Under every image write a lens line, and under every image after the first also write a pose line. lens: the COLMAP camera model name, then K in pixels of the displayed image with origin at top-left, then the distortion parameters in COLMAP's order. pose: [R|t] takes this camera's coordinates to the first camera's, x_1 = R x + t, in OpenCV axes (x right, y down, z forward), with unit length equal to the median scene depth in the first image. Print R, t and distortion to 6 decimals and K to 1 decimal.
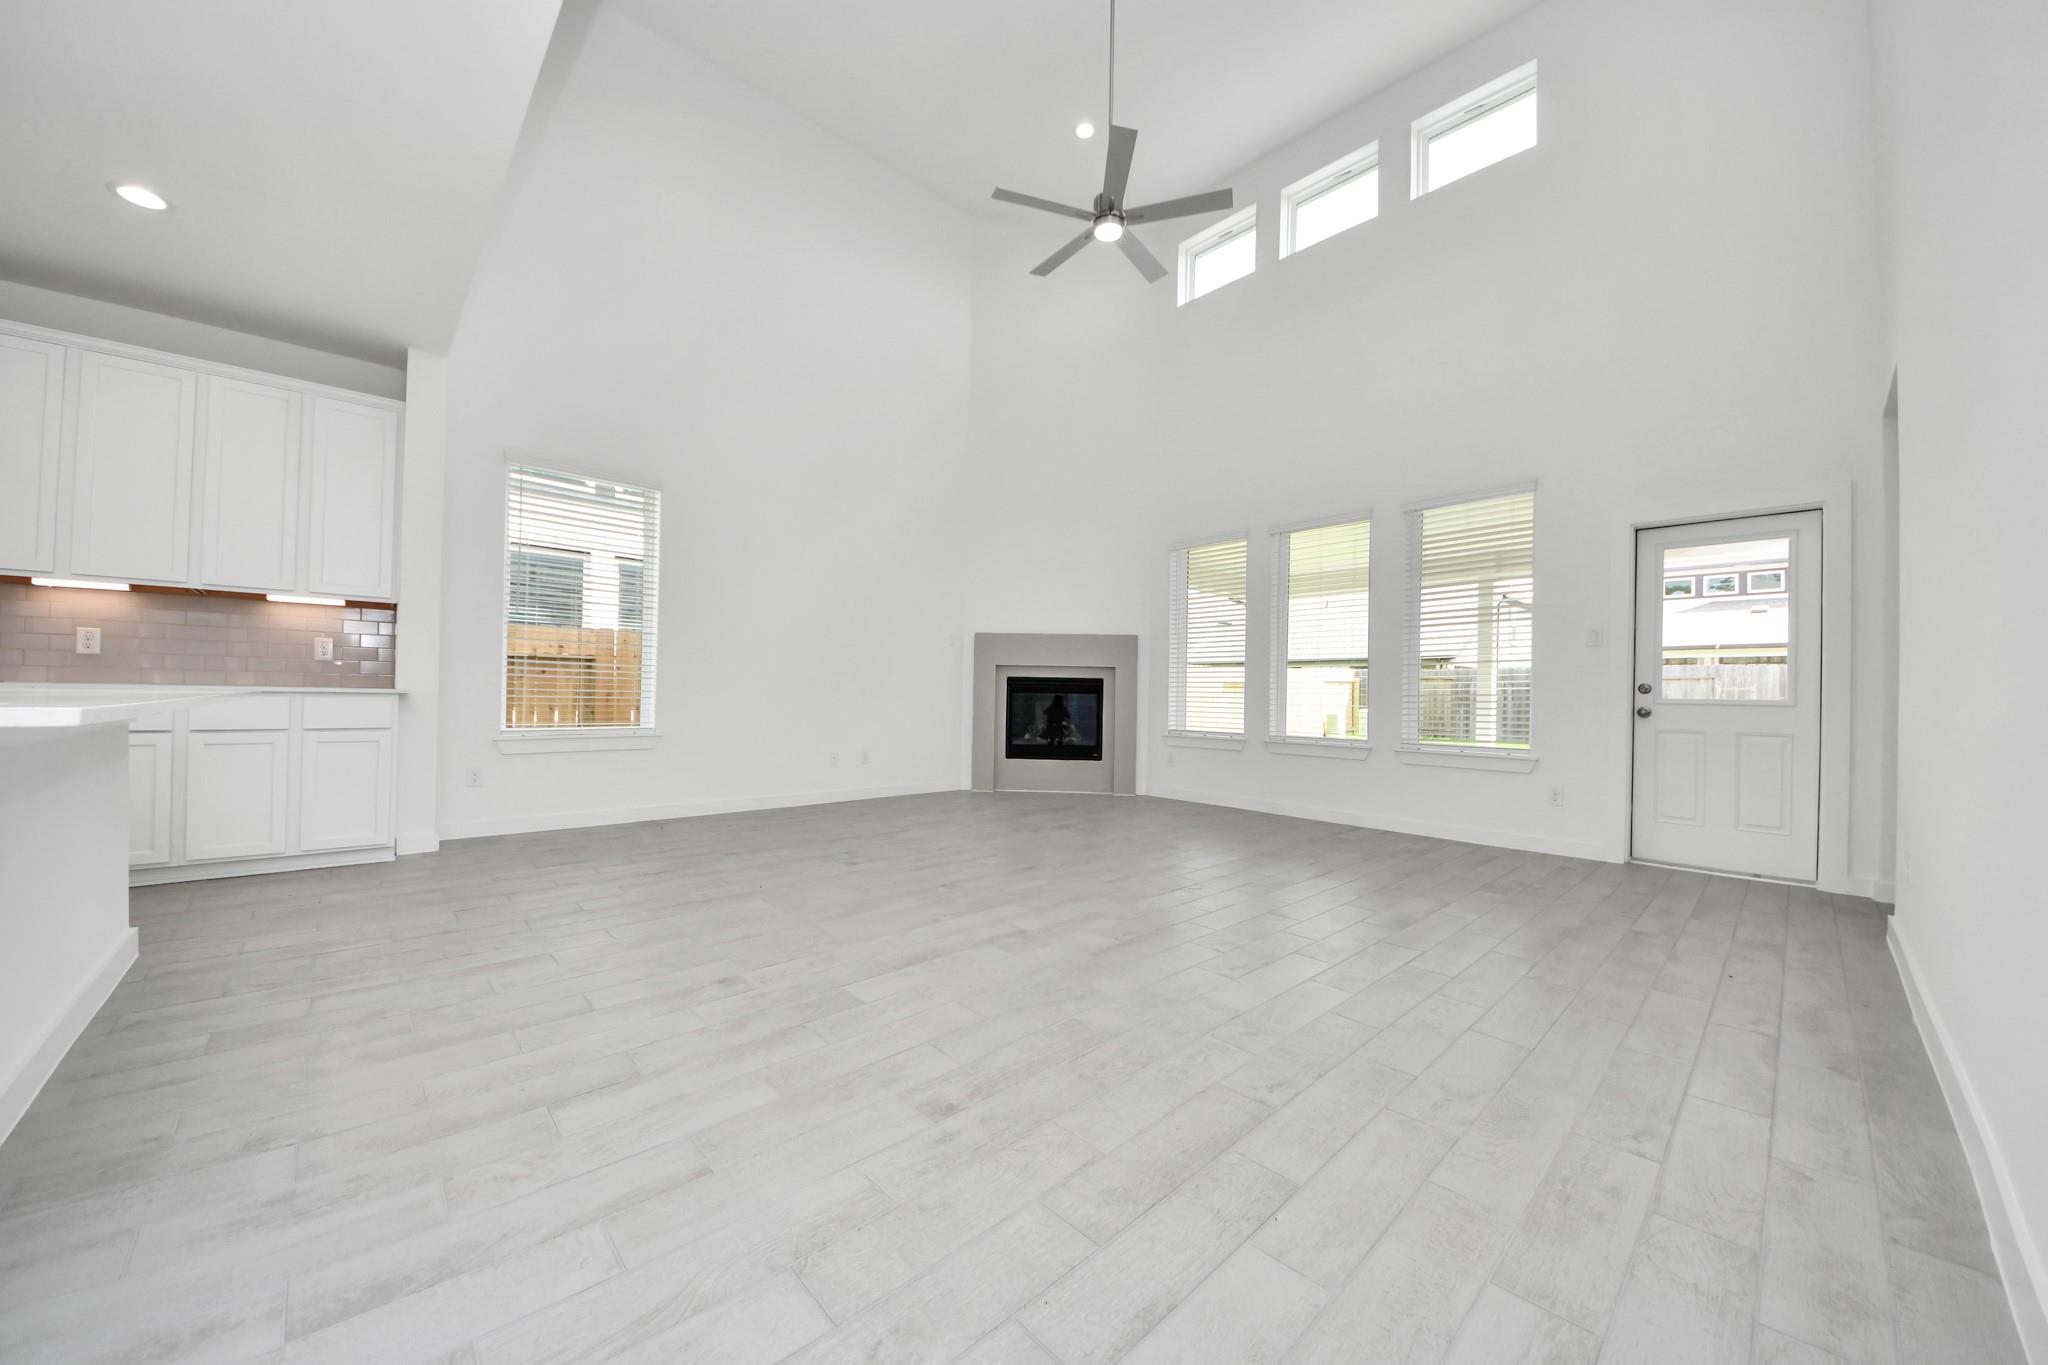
lens RADIAL K [[726.6, 0, 1026.5], [0, 726.6, 686.9], [0, 0, 1]] dist [0.011398, -0.011133]
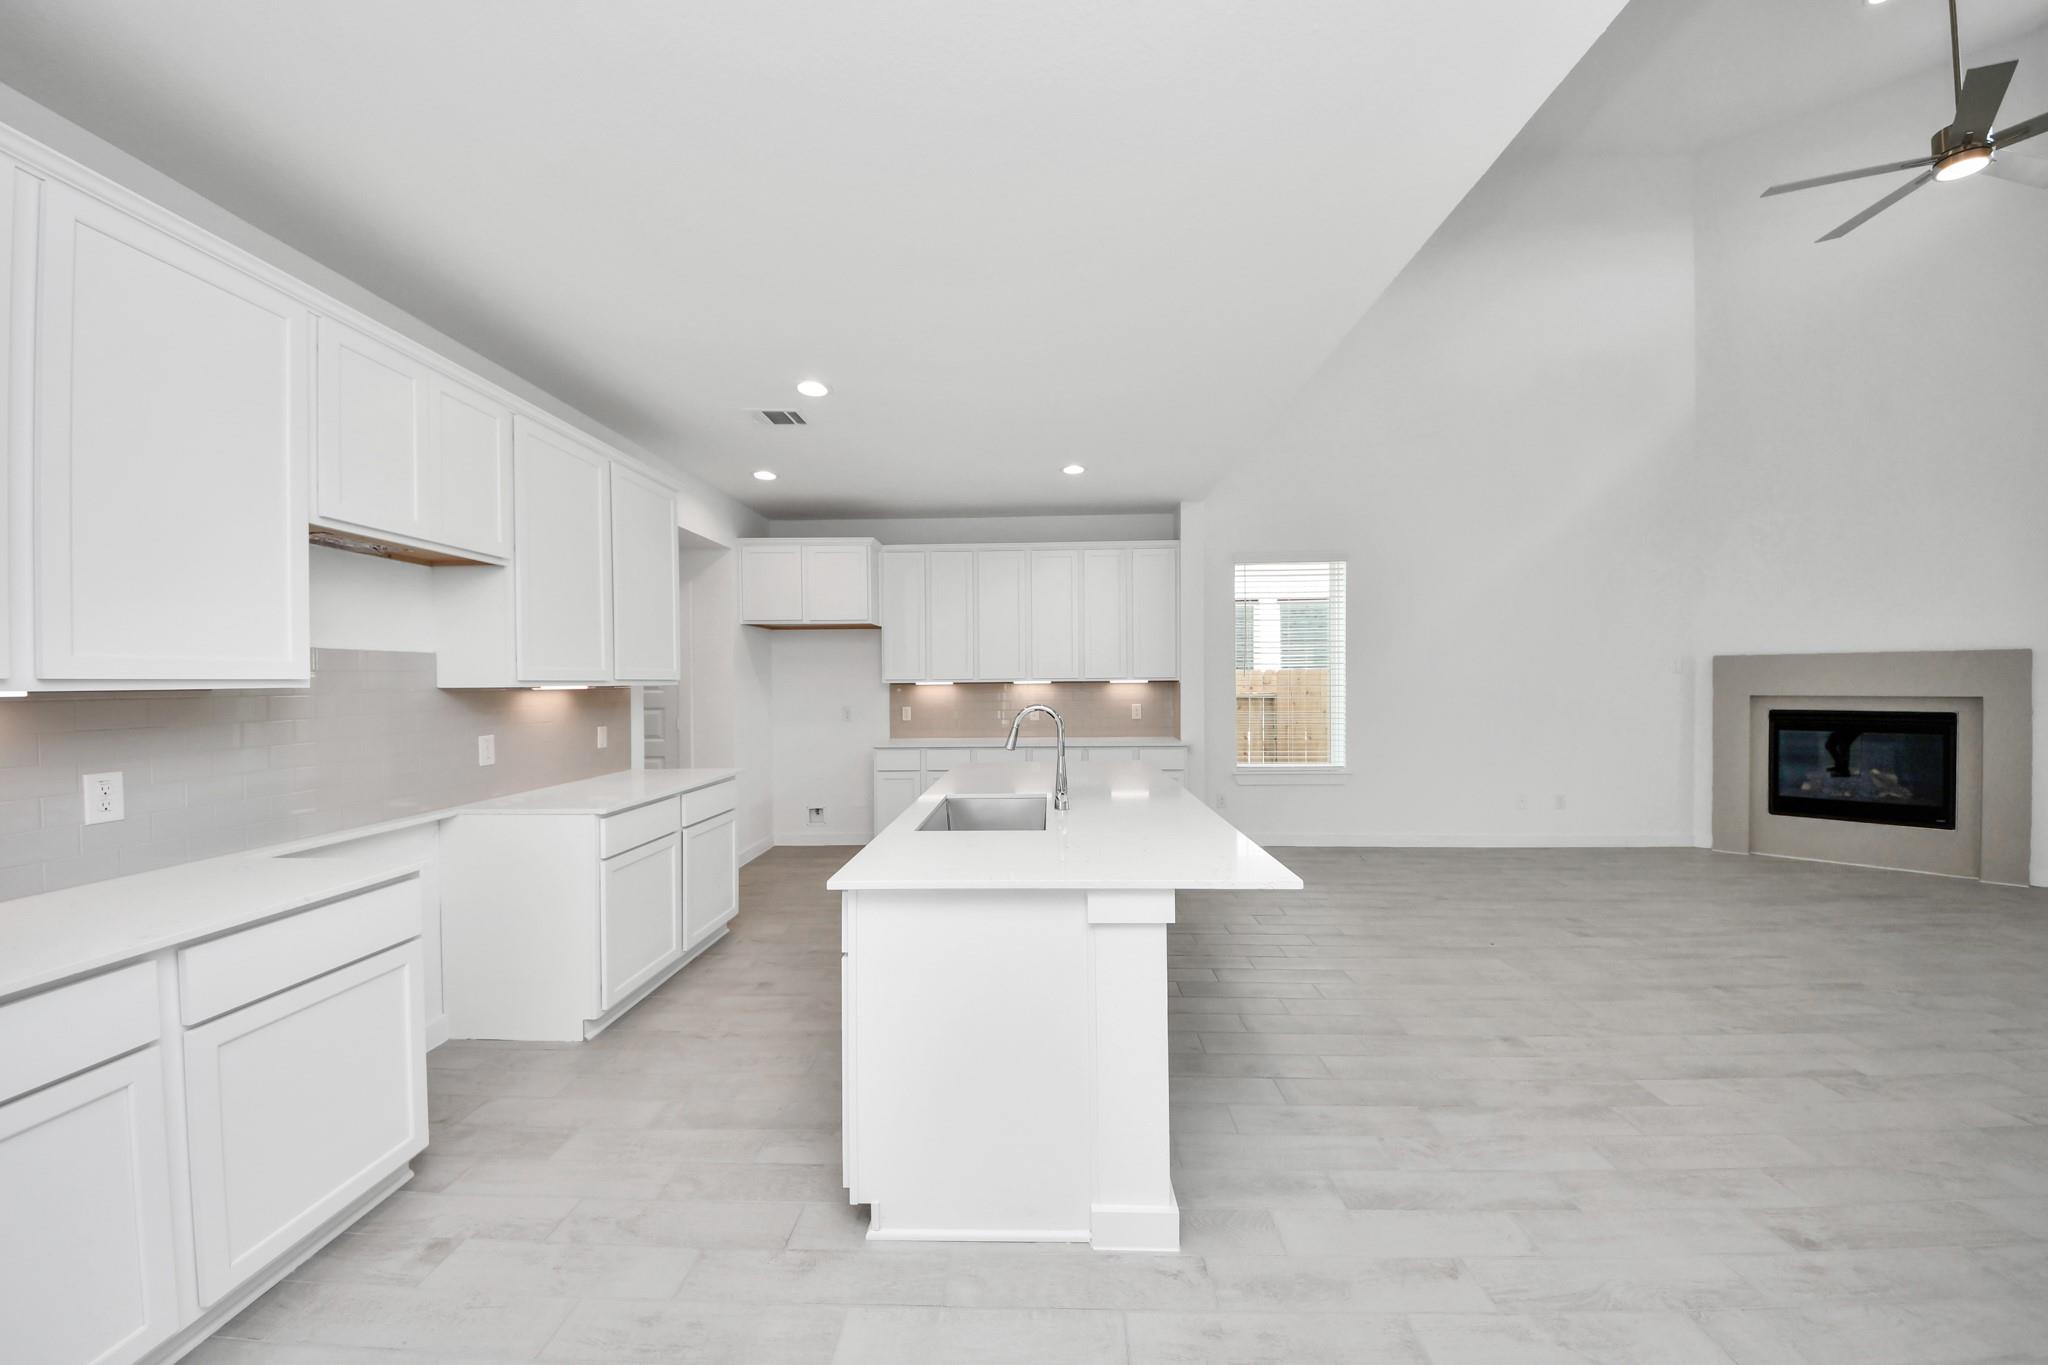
lens RADIAL K [[735.1, 0, 1021.4], [0, 735.1, 682.2], [0, 0, 1]] dist [0.013202, -0.010887]
pose [[0.708271, -0.021161, -0.705623, -0.085306], [0.029231, 0.999572, -0.000635, -0.158611], [0.705335, -0.020176, 0.708587, -0.315902]]
